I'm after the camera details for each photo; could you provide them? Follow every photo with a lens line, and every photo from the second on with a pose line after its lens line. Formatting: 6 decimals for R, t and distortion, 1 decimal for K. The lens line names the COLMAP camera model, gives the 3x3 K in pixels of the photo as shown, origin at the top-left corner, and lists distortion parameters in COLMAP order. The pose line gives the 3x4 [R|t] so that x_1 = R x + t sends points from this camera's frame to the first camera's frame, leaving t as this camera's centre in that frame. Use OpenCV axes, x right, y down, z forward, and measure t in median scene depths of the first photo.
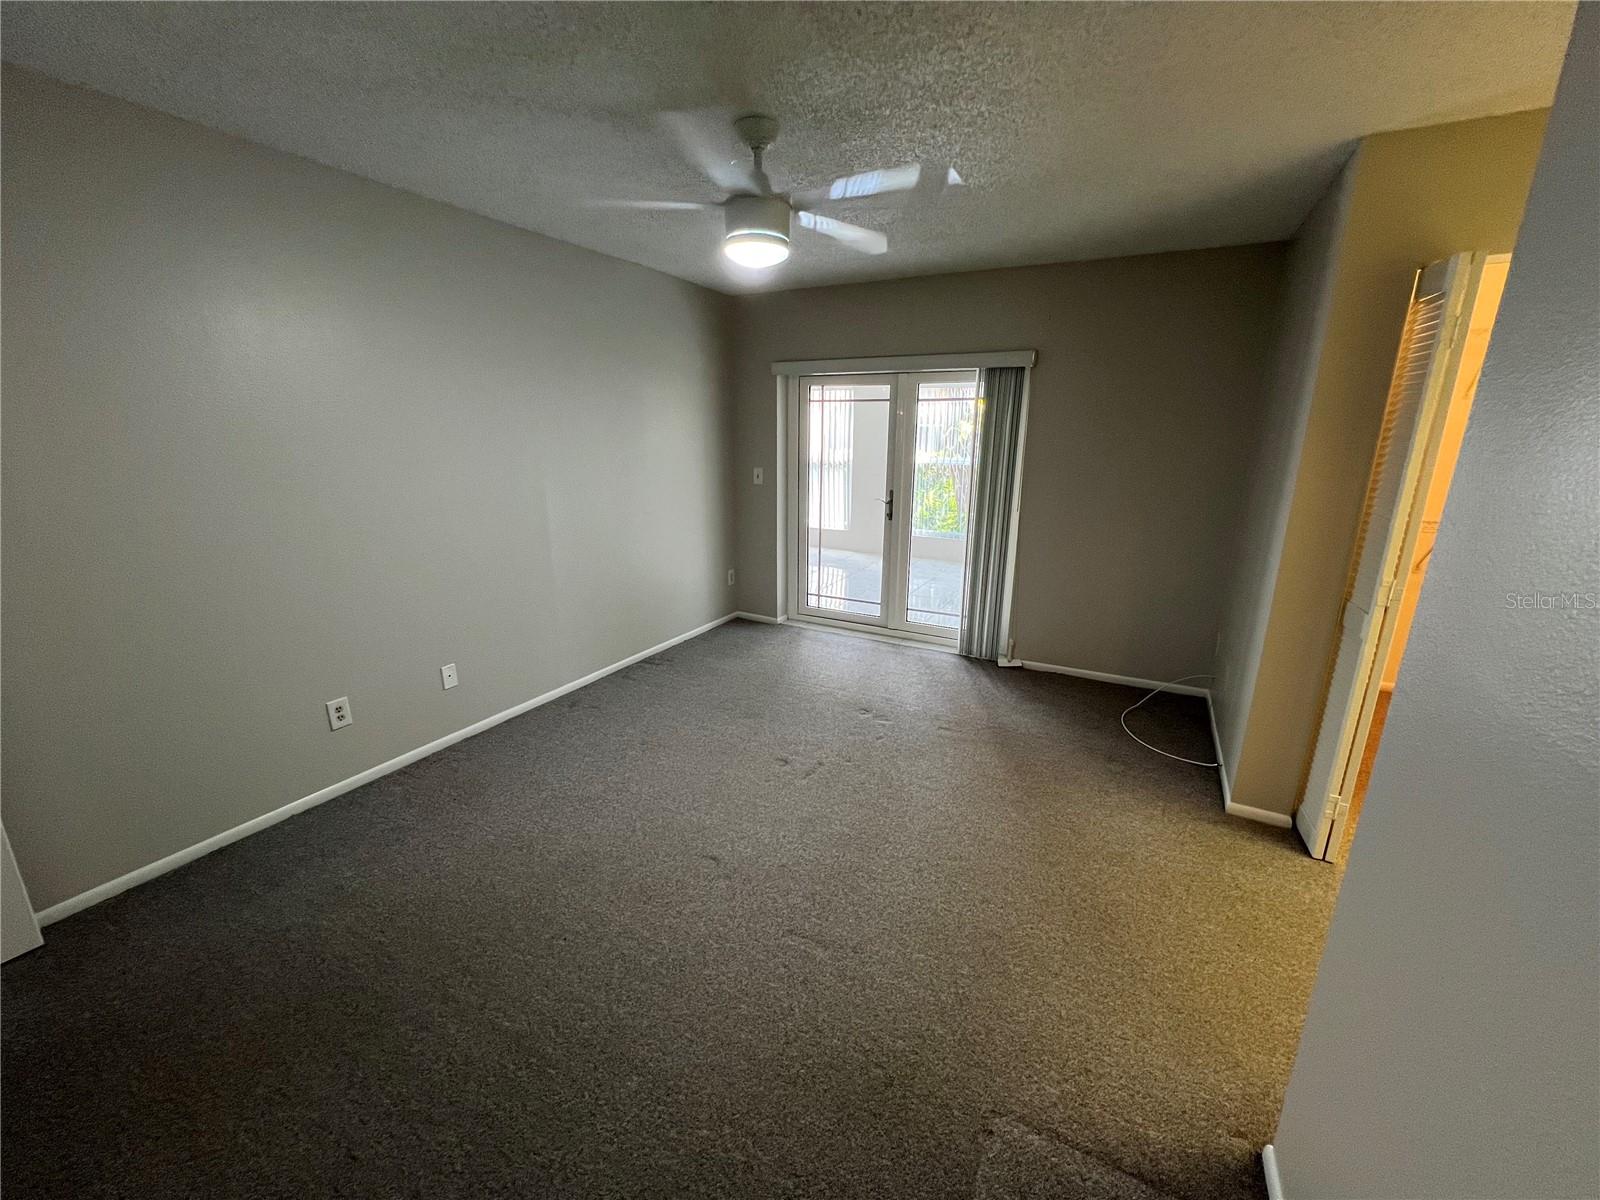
lens RADIAL K [[642.1, 0, 805.2], [0, 642.1, 599.1], [0, 0, 1]] dist [-0.001880, -0.000169]
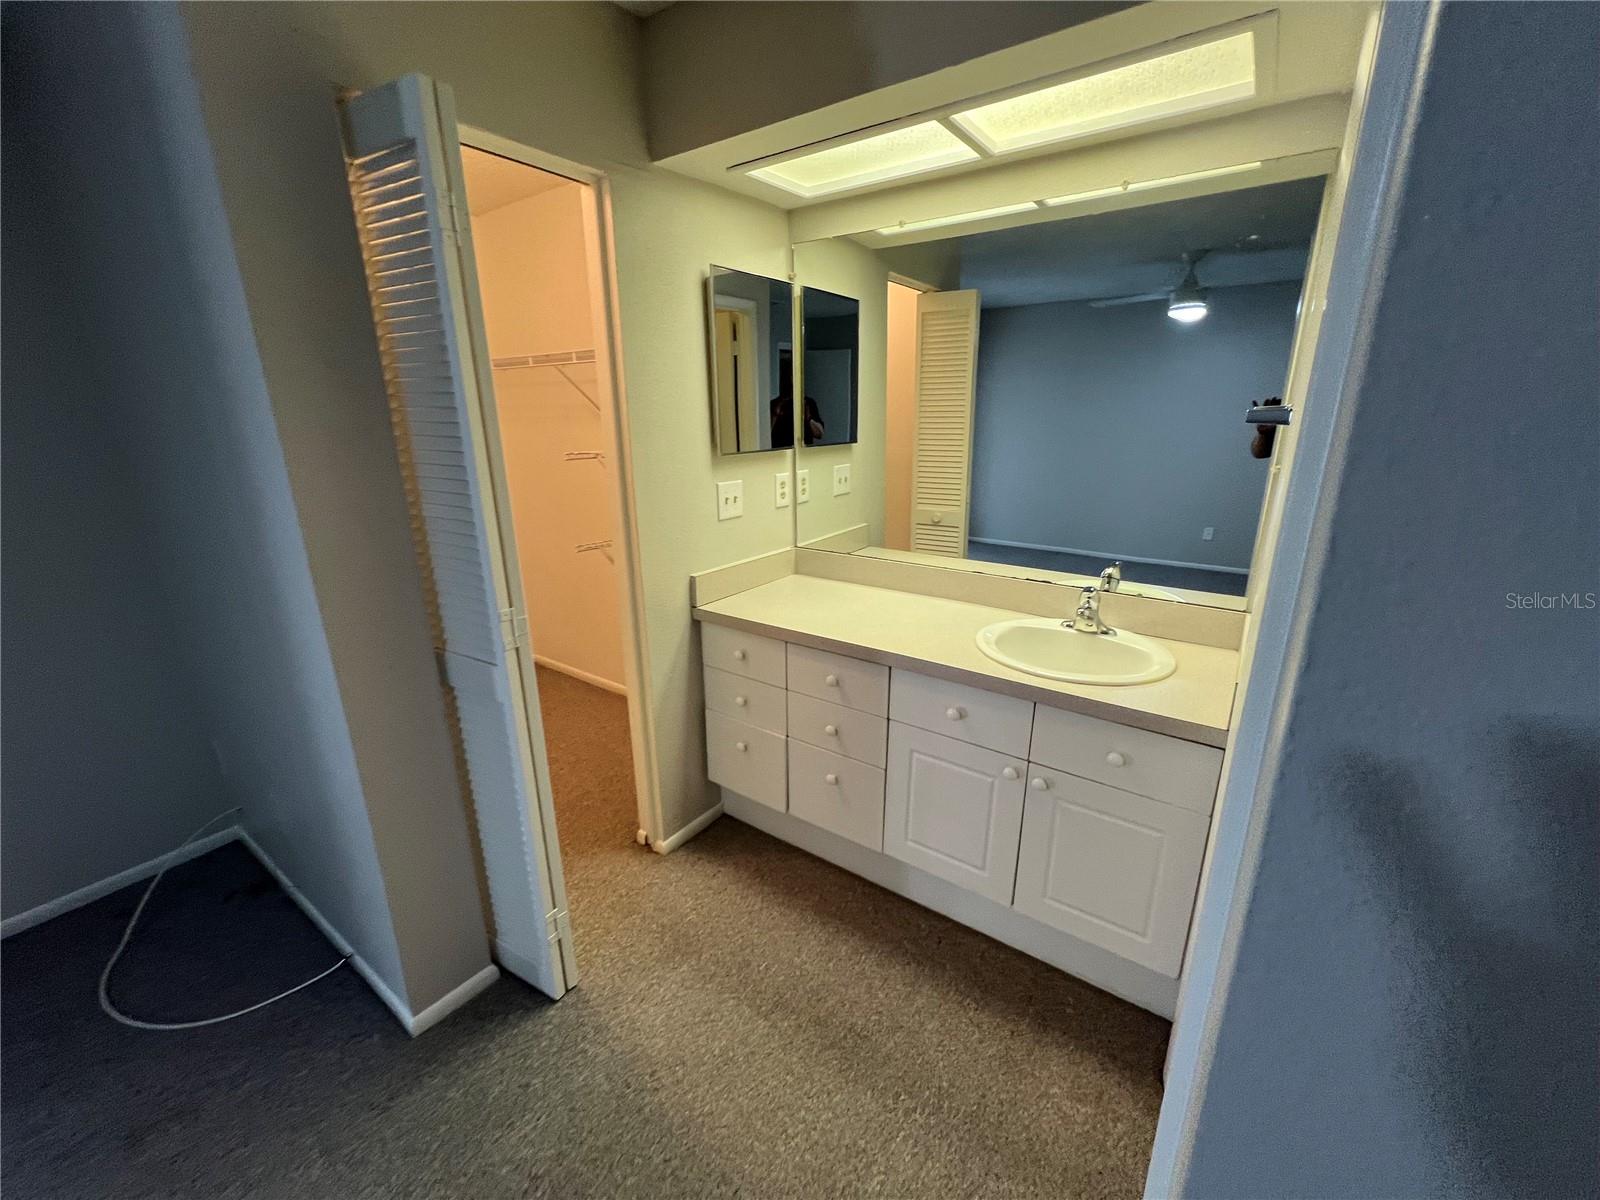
lens RADIAL K [[648.1, 0, 804.9], [0, 648.1, 591.2], [0, 0, 1]] dist [-0.001509, -0.000343]
pose [[0.127756, -0.290136, 0.948419, 0.266619], [0.259352, 0.932755, 0.250408, -0.110565], [-0.957296, 0.213983, 0.194413, 0.470259]]
